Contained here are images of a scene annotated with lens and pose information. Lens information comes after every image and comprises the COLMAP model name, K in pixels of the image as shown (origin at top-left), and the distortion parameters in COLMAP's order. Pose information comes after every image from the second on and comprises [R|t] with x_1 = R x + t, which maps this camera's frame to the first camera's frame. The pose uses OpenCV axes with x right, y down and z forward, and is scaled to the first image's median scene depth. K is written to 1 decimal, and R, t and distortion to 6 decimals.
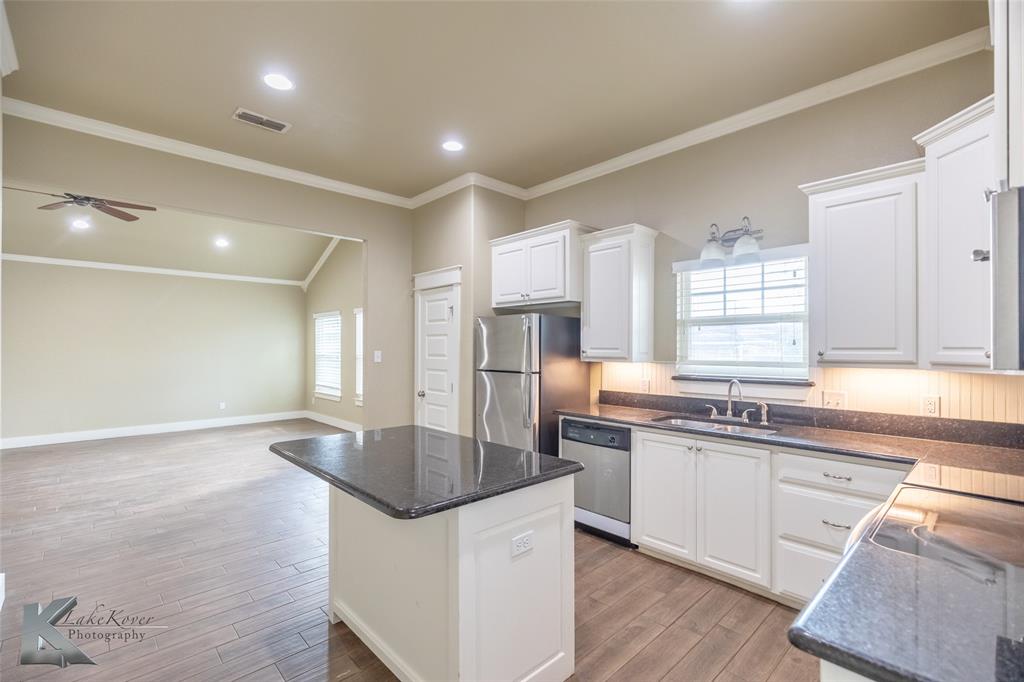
lens RADIAL K [[461.9, 0, 511.9], [0, 461.9, 344.0], [0, 0, 1]] dist [0.006130, 0.000120]
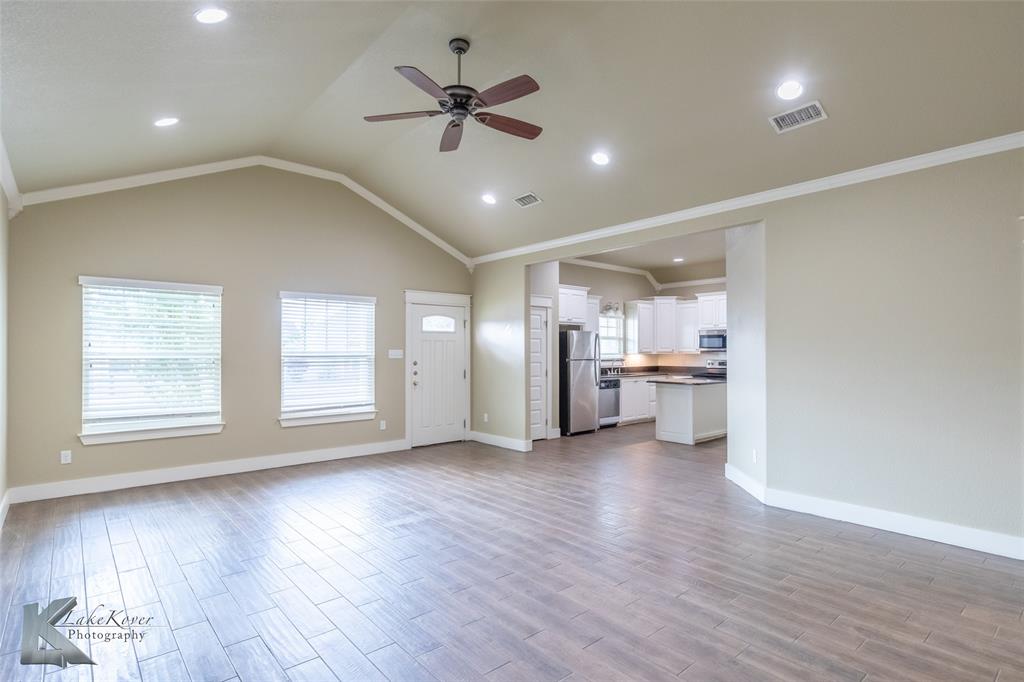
lens RADIAL K [[524.0, 0, 510.1], [0, 524.0, 345.5], [0, 0, 1]] dist [0.002211, 0.000140]
pose [[0.041608, 0.013155, 0.999047, -1.761112], [-0.006086, 0.999898, -0.012913, 0.023511], [-0.999115, -0.005543, 0.041684, 0.965879]]
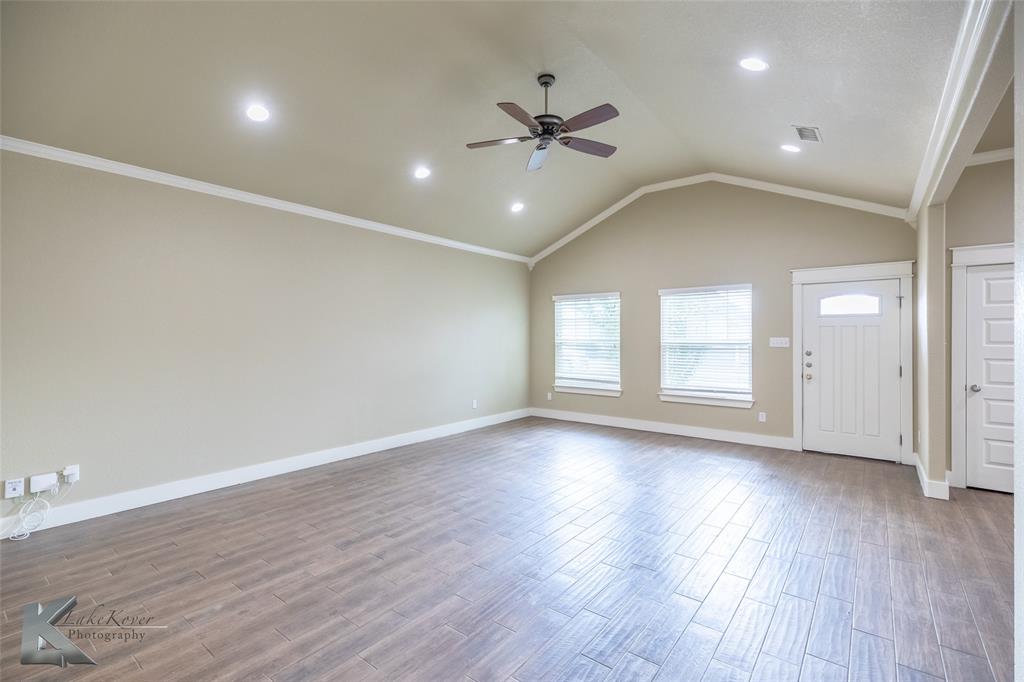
lens RADIAL K [[461.9, 0, 509.8], [0, 461.9, 336.7], [0, 0, 1]] dist [0.006130, 0.000120]
pose [[0.988016, 0.002558, 0.154329, -1.178744], [-0.003599, 0.999973, 0.006464, 0.010944], [-0.154308, -0.006942, 0.987998, 0.289950]]
